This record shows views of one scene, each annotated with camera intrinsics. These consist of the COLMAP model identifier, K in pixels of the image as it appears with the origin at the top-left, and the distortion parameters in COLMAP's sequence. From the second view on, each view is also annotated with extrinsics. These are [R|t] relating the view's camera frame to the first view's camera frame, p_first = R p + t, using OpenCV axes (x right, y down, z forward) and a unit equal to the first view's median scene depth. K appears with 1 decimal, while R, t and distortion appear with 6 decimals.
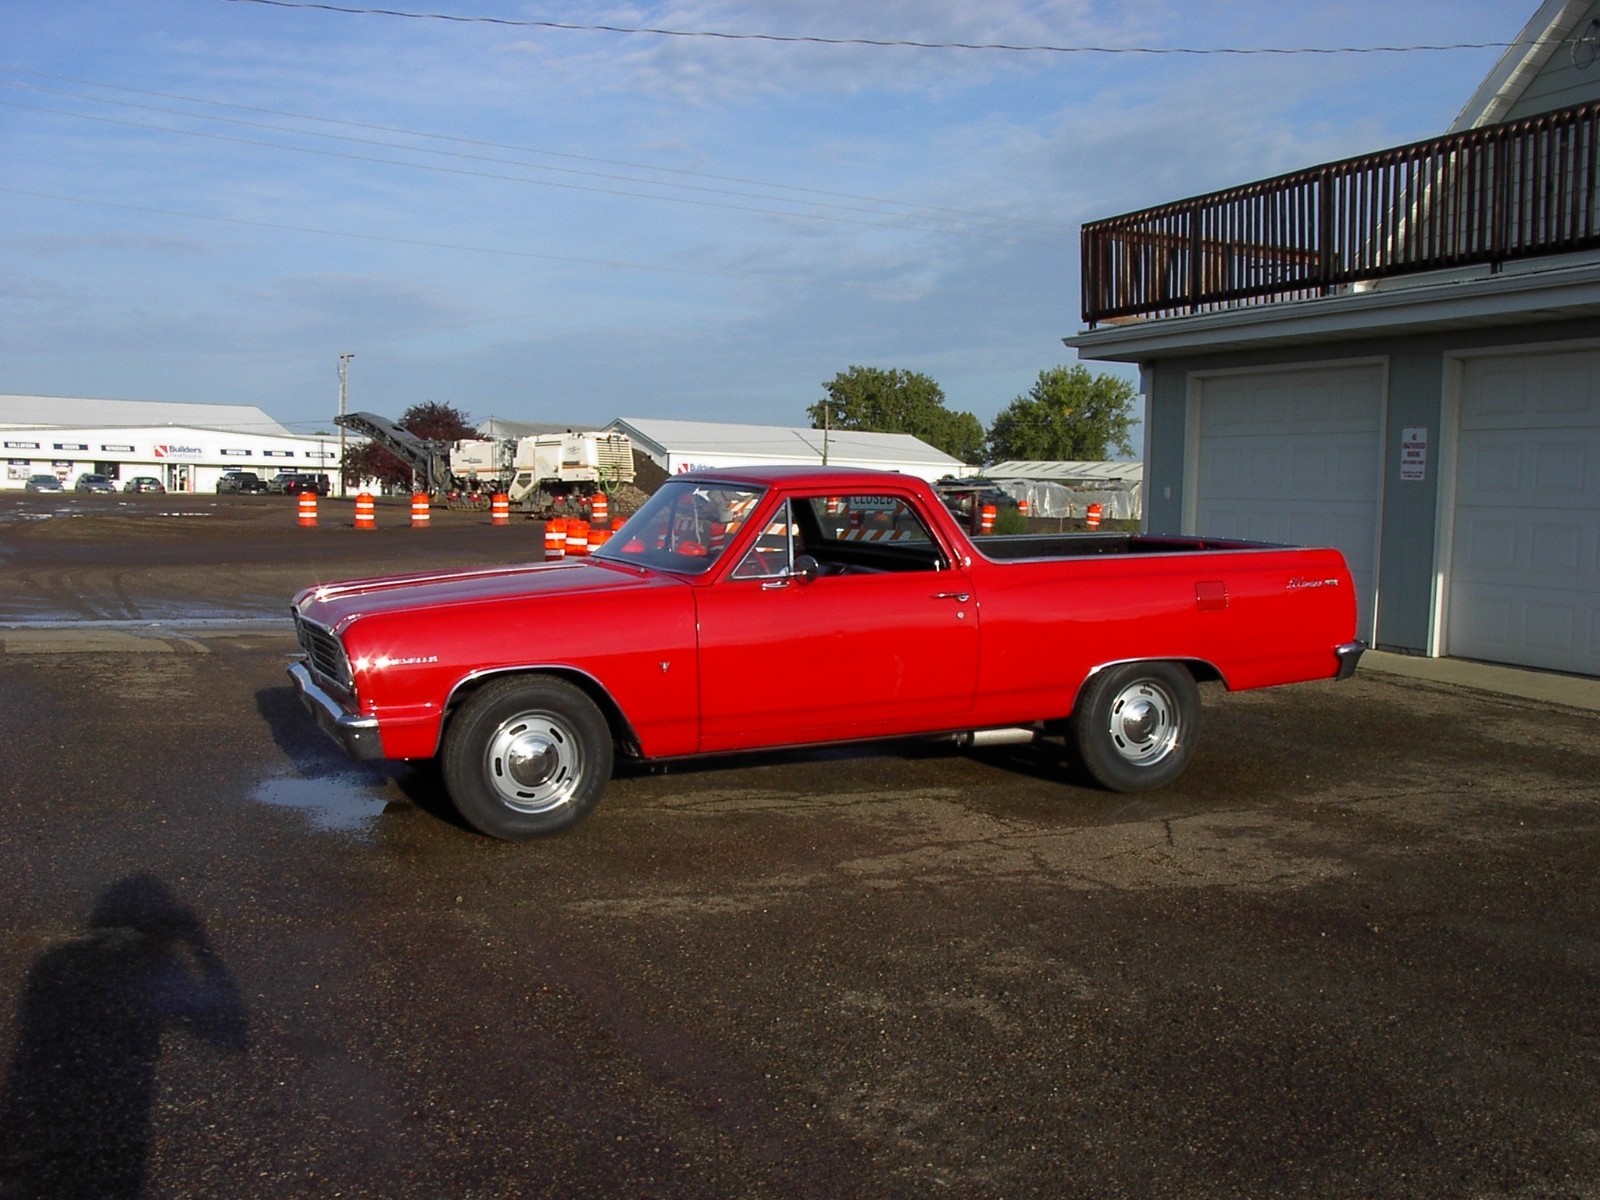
lens RADIAL K [[1616.3, 0, 800.0], [0, 1616.3, 600.0], [0, 0, 1]] dist [-0.190672, 0.230078]
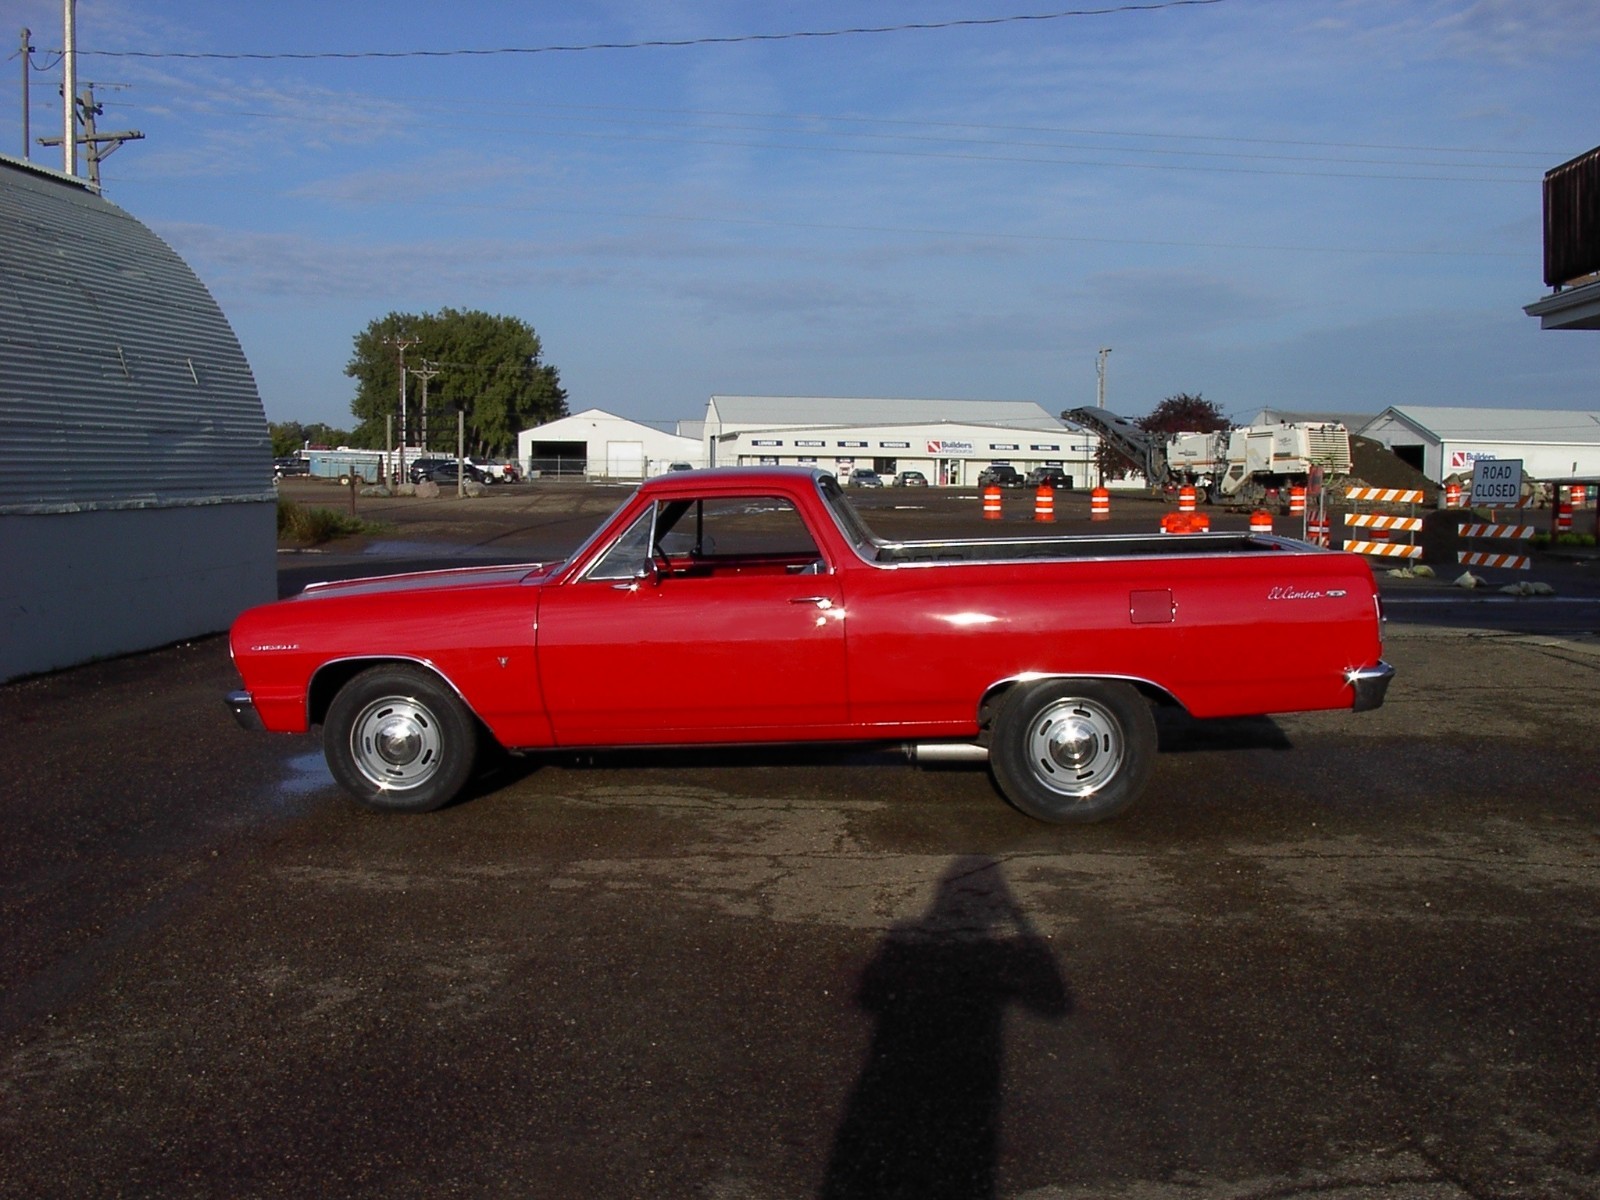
lens RADIAL K [[1616.3, 0, 800.0], [0, 1616.3, 600.0], [0, 0, 1]] dist [-0.190672, 0.230078]
pose [[0.878045, 0.019922, -0.478163, 0.080504], [-0.017527, 0.999802, 0.009469, -0.001702], [0.478257, 0.000066, 0.878220, 0.022640]]
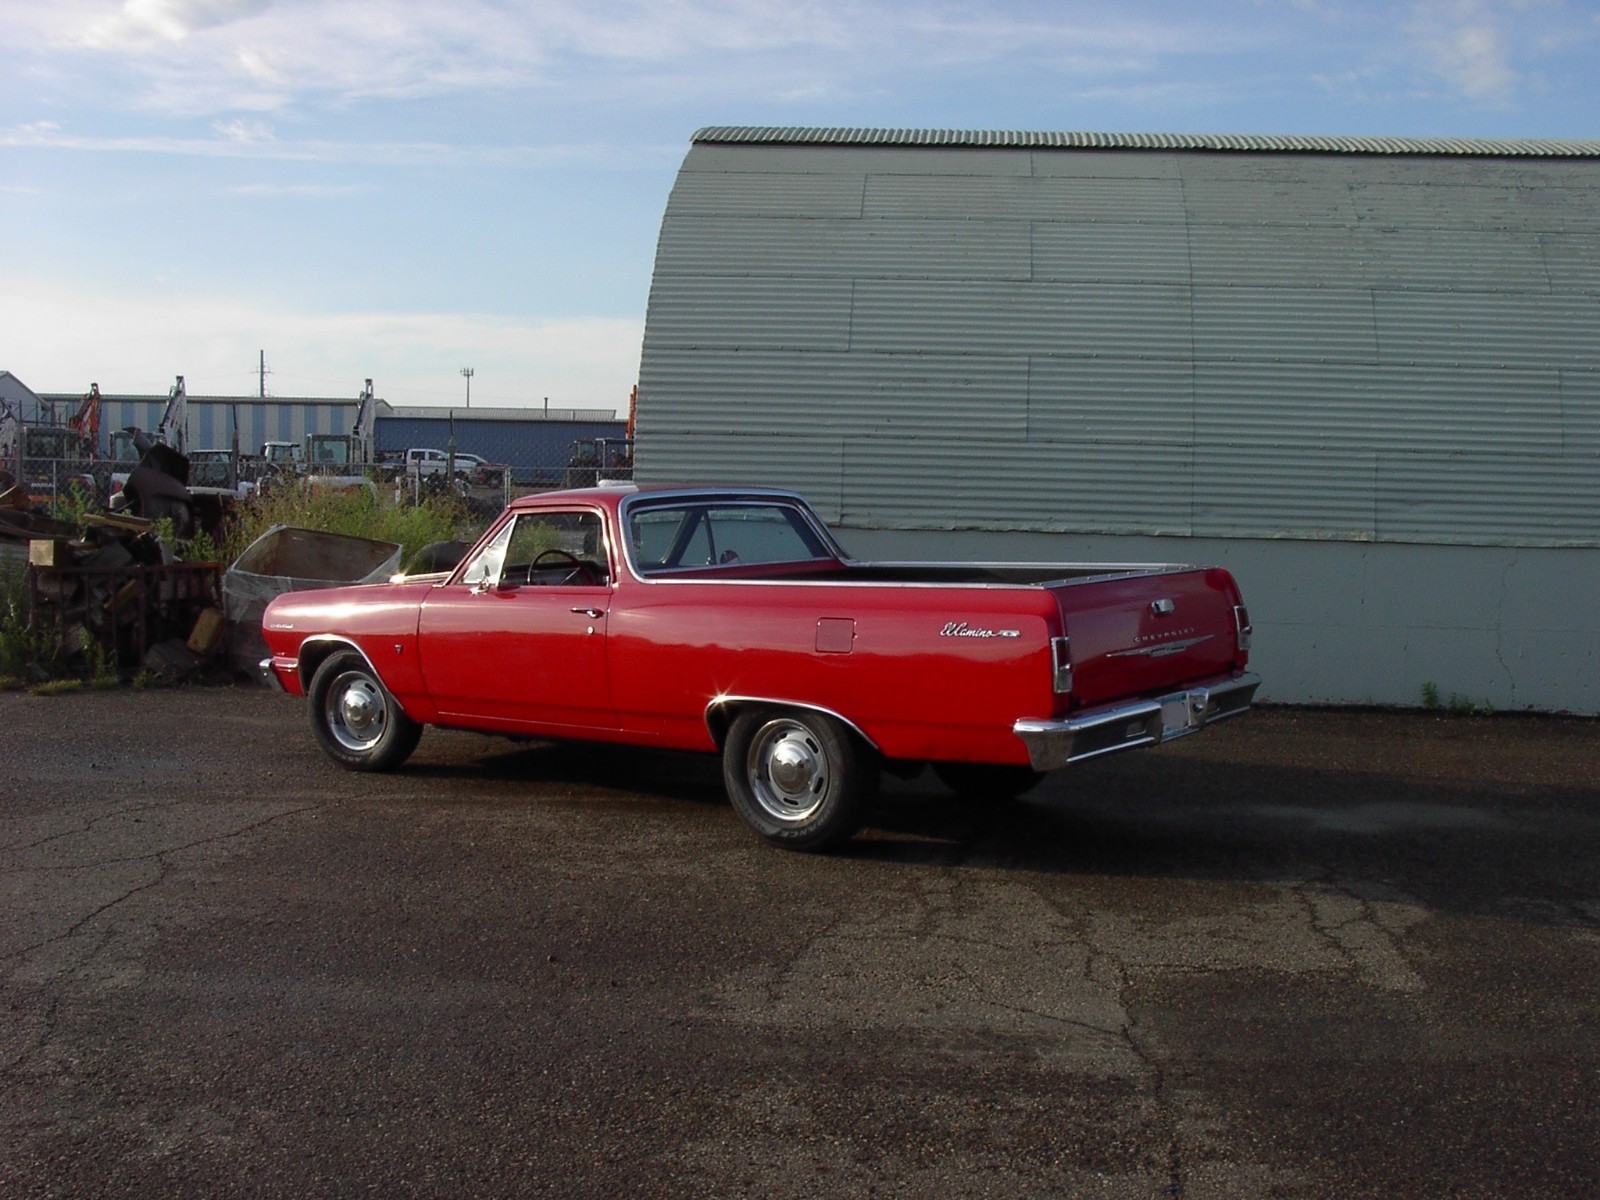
lens RADIAL K [[1616.3, 0, 800.0], [0, 1616.3, 600.0], [0, 0, 1]] dist [-0.190672, 0.230078]
pose [[-0.488555, 0.033592, -0.871886, 0.123078], [-0.095932, 0.991133, 0.091942, -0.011763], [0.867244, 0.128560, -0.481000, 0.171497]]
